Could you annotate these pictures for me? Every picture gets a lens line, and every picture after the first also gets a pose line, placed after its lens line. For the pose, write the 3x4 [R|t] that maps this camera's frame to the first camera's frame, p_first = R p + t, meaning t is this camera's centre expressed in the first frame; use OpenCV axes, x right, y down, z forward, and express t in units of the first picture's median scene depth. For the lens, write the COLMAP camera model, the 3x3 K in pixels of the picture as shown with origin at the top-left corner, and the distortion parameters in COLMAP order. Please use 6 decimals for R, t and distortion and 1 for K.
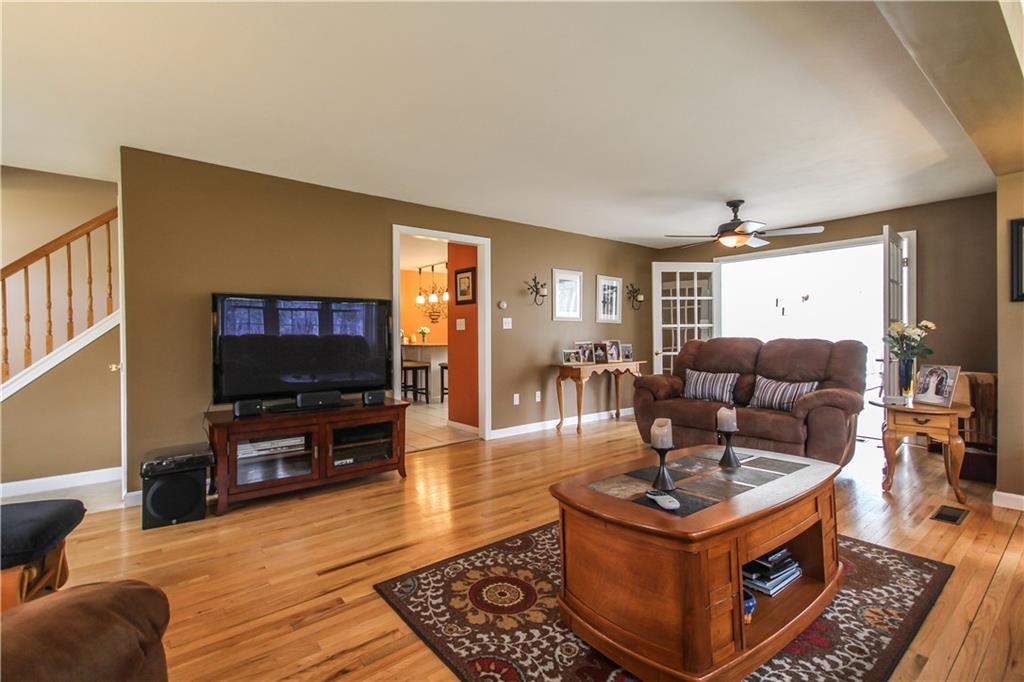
lens RADIAL K [[469.9, 0, 506.1], [0, 469.9, 337.4], [0, 0, 1]] dist [0.015912, 0.000185]
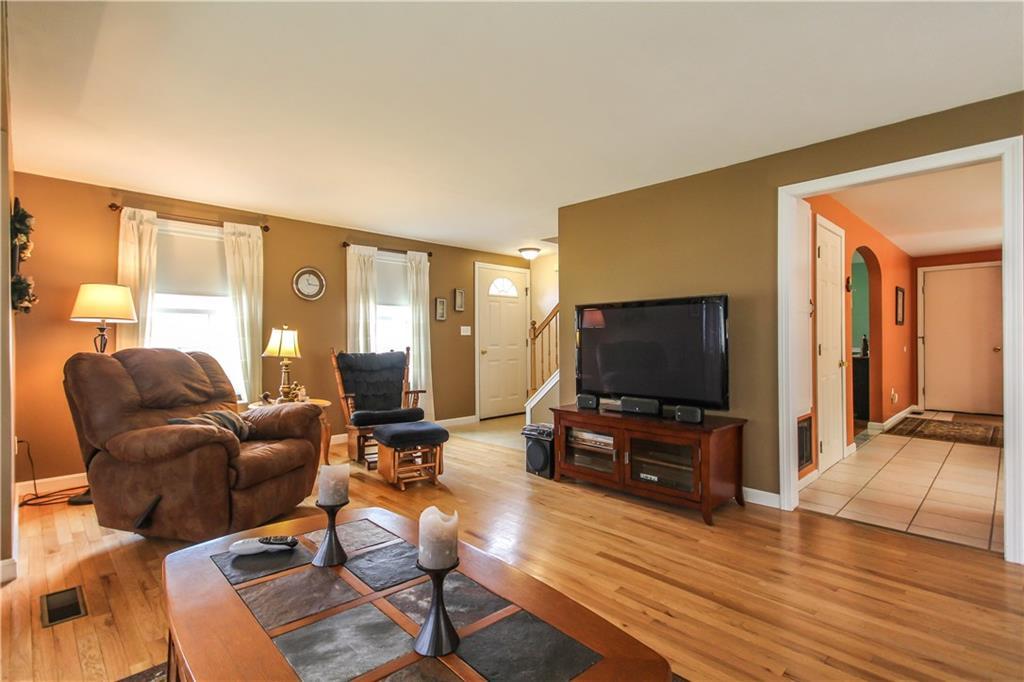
lens RADIAL K [[469.9, 0, 502.7], [0, 469.9, 340.4], [0, 0, 1]] dist [0.015912, 0.000185]
pose [[0.129290, 0.012371, -0.991530, 0.569122], [-0.011850, 0.999870, 0.010930, -0.012140], [0.991536, 0.010336, 0.129419, 0.628454]]
